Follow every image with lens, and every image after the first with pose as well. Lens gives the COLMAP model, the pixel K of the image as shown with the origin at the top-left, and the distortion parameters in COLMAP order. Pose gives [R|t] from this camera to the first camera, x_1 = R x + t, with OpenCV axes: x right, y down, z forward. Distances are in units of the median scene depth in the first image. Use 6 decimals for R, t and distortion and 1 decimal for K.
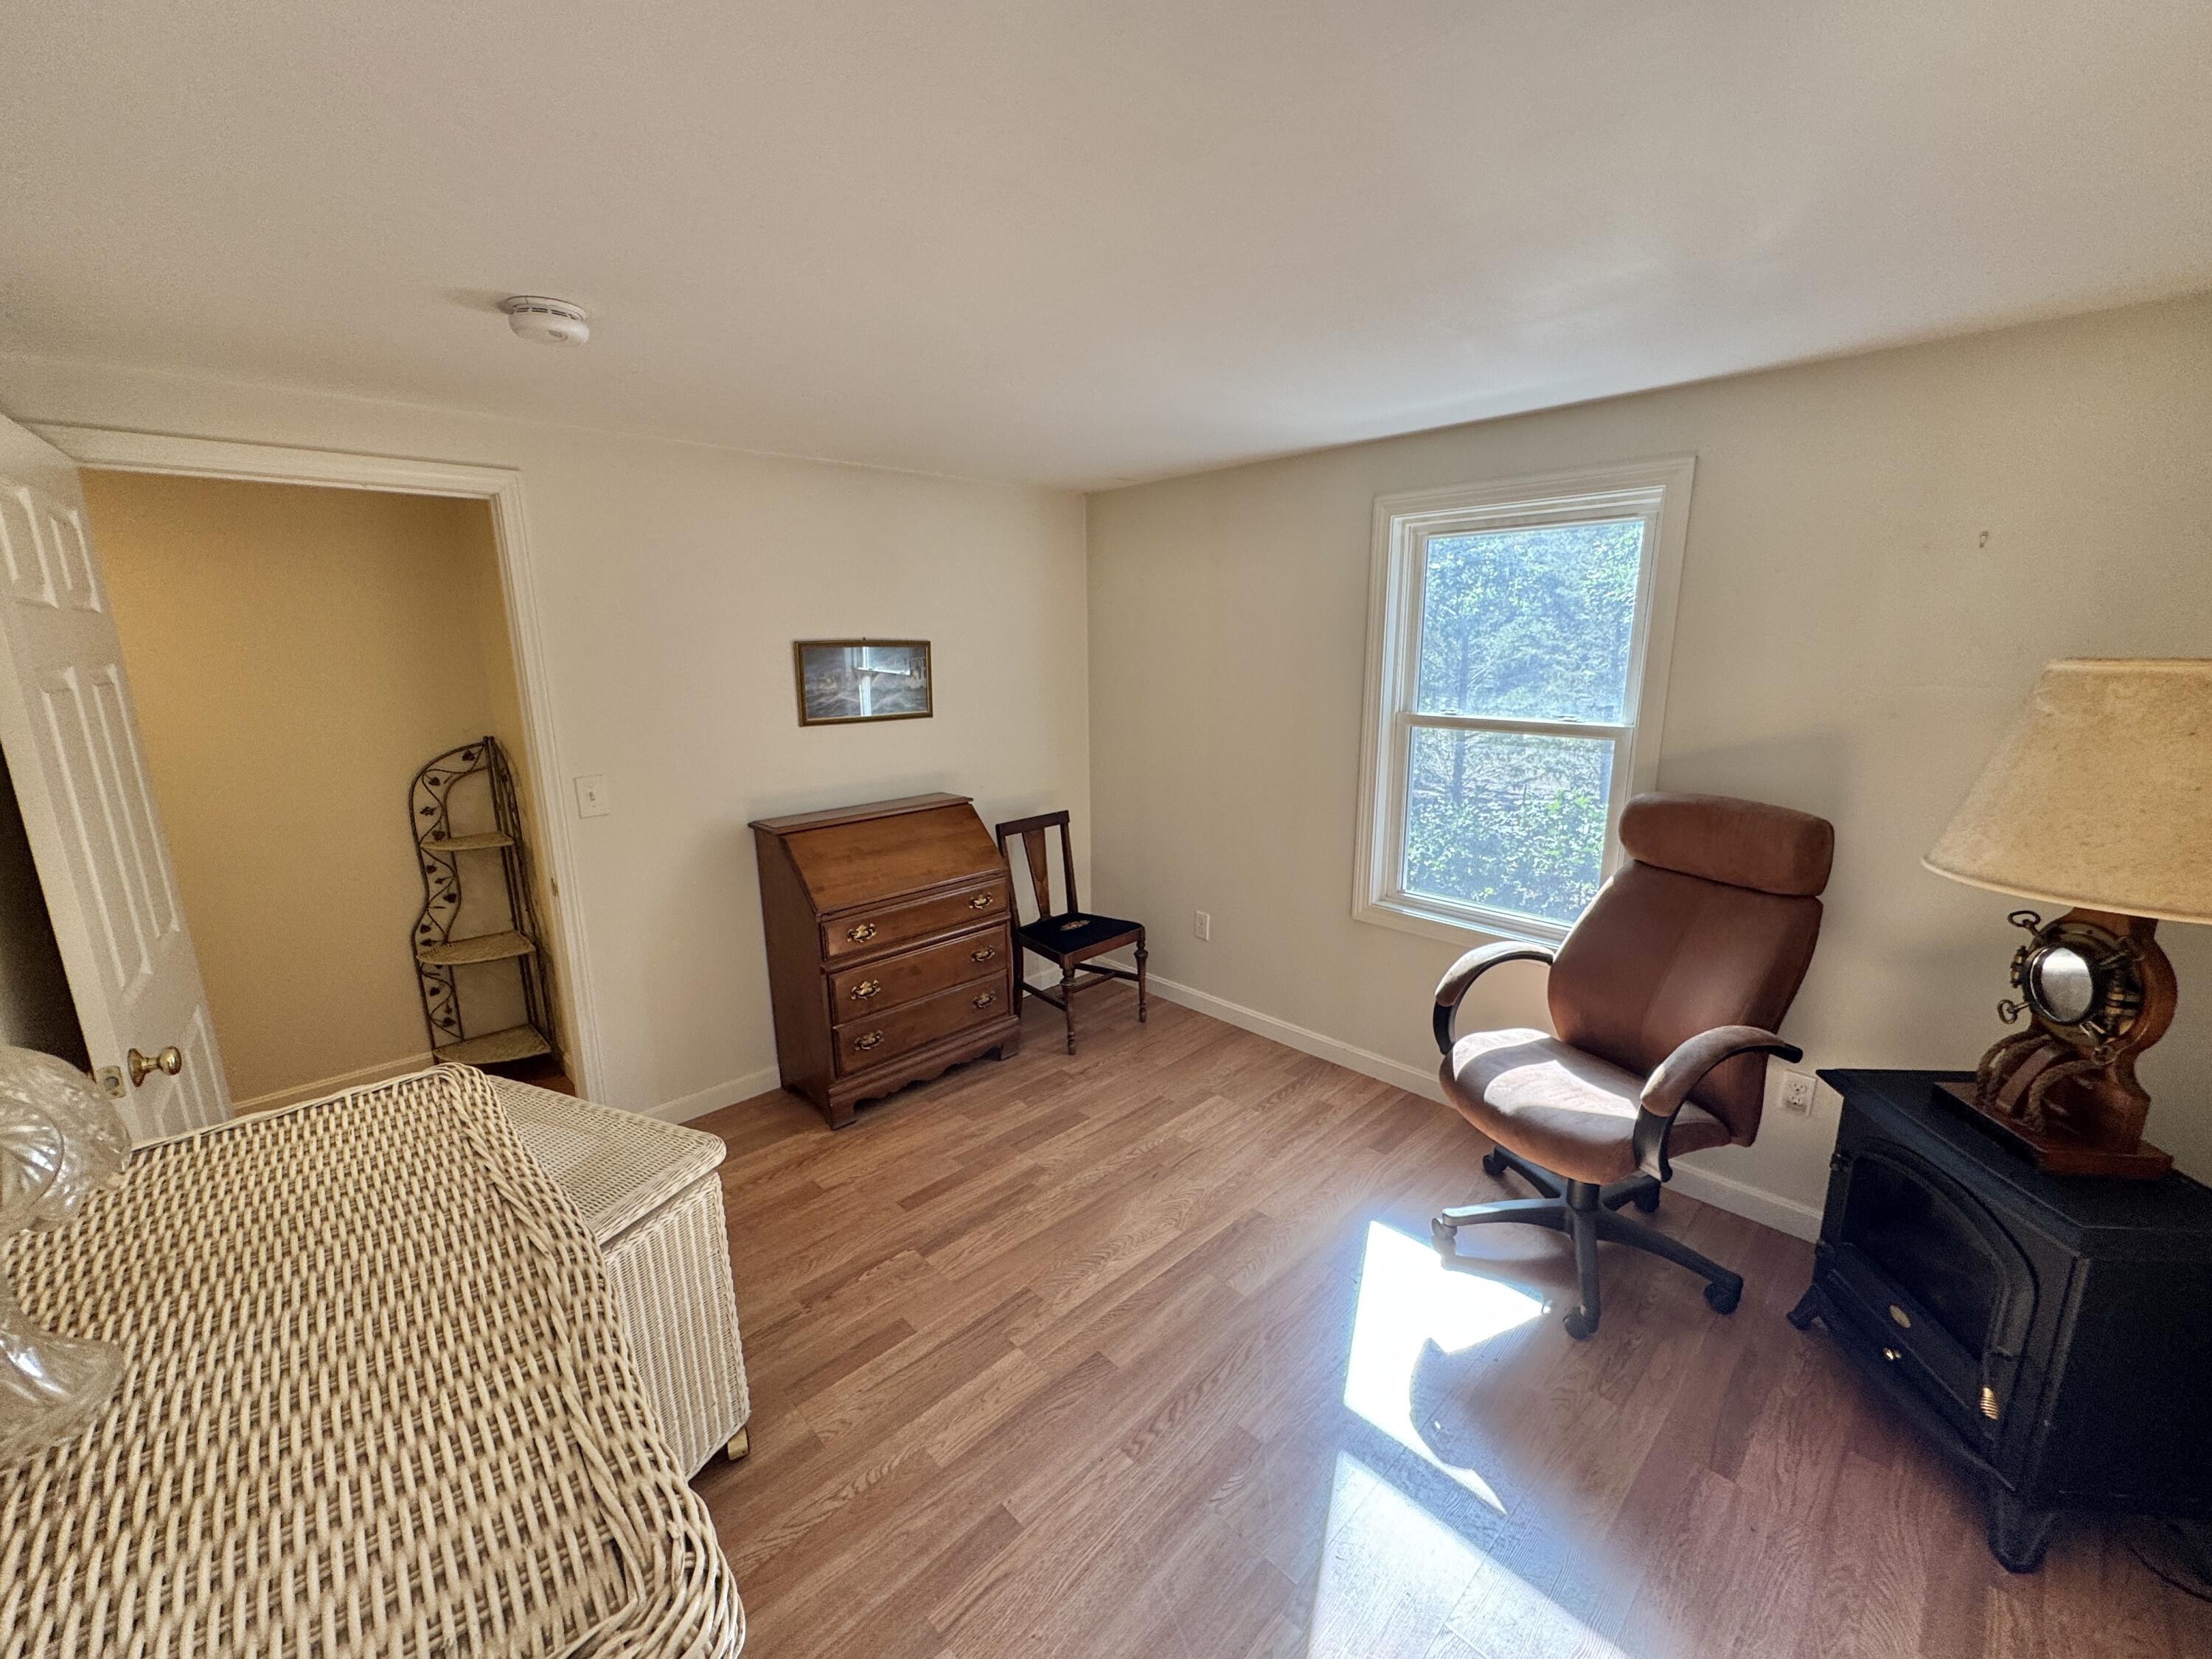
lens RADIAL K [[888.2, 0, 1101.5], [0, 888.2, 825.4], [0, 0, 1]] dist [0.000478, 0.000056]
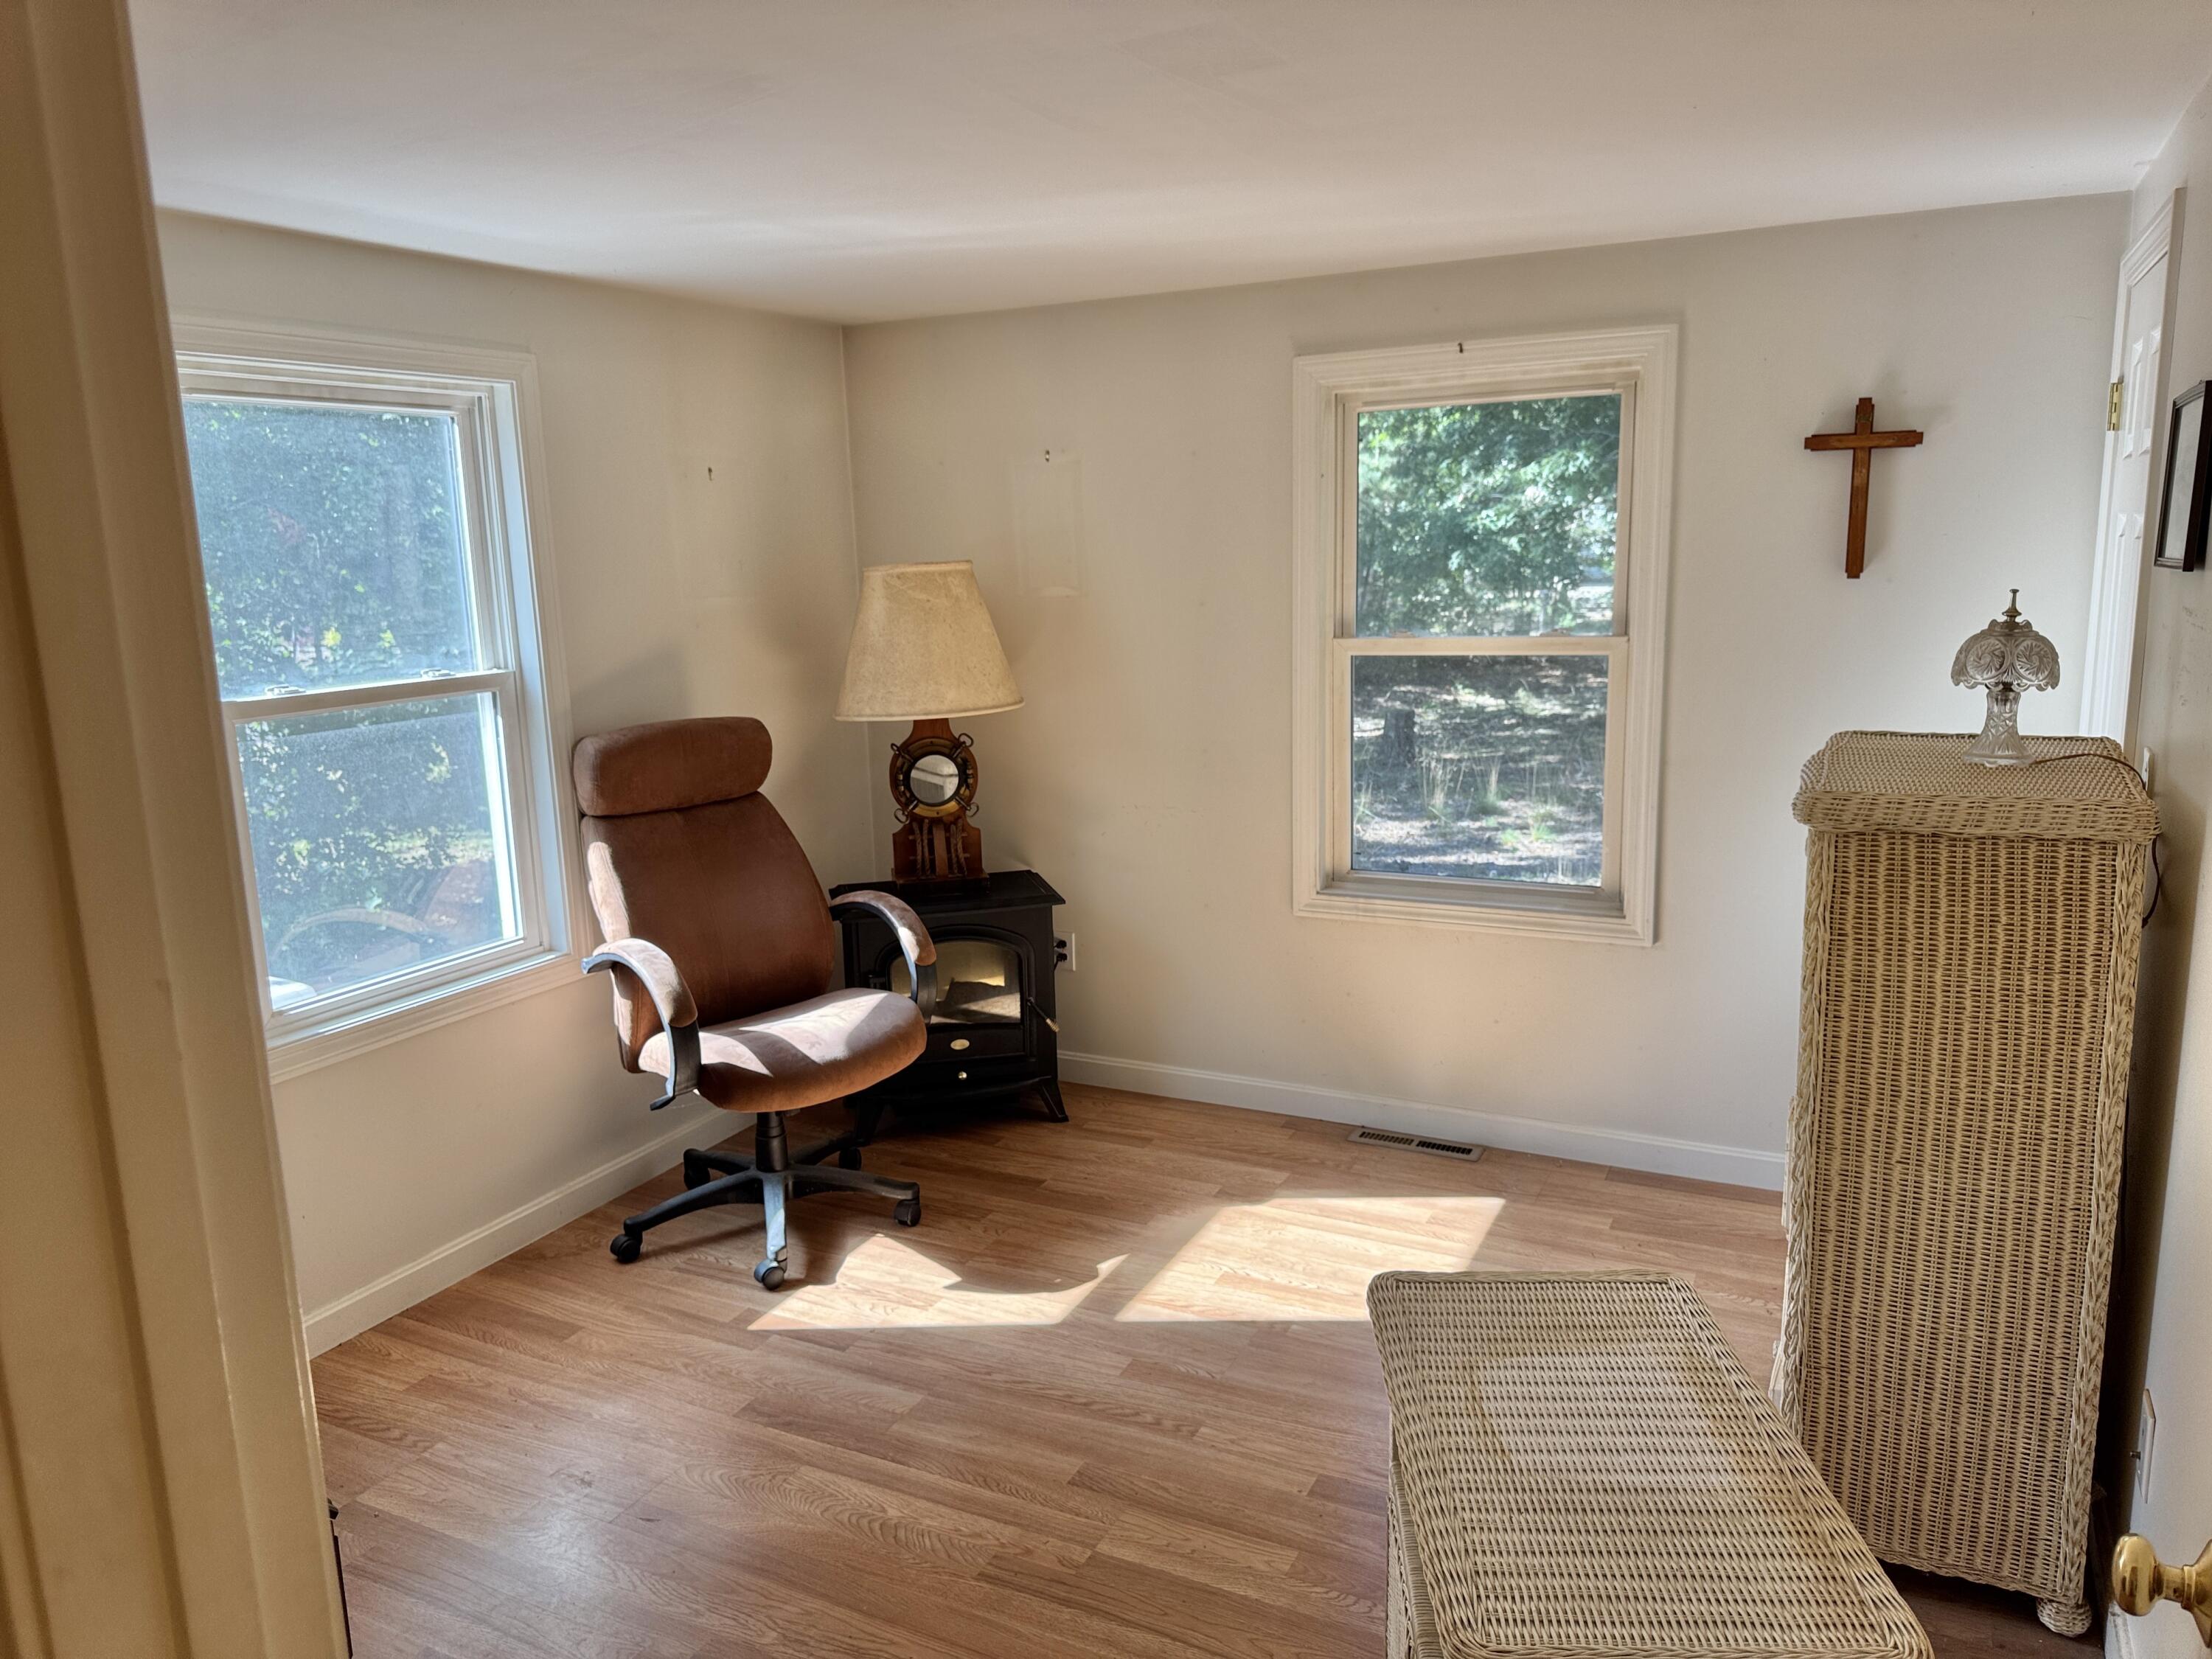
lens RADIAL K [[1518.0, 0, 1104.4], [0, 1518.0, 827.6], [0, 0, 1]] dist [0.016892, -0.026174]
pose [[-0.327442, -0.148145, 0.933185, -1.133175], [0.236523, 0.943337, 0.232750, -0.217834], [-0.914789, 0.296932, -0.273848, 1.167206]]
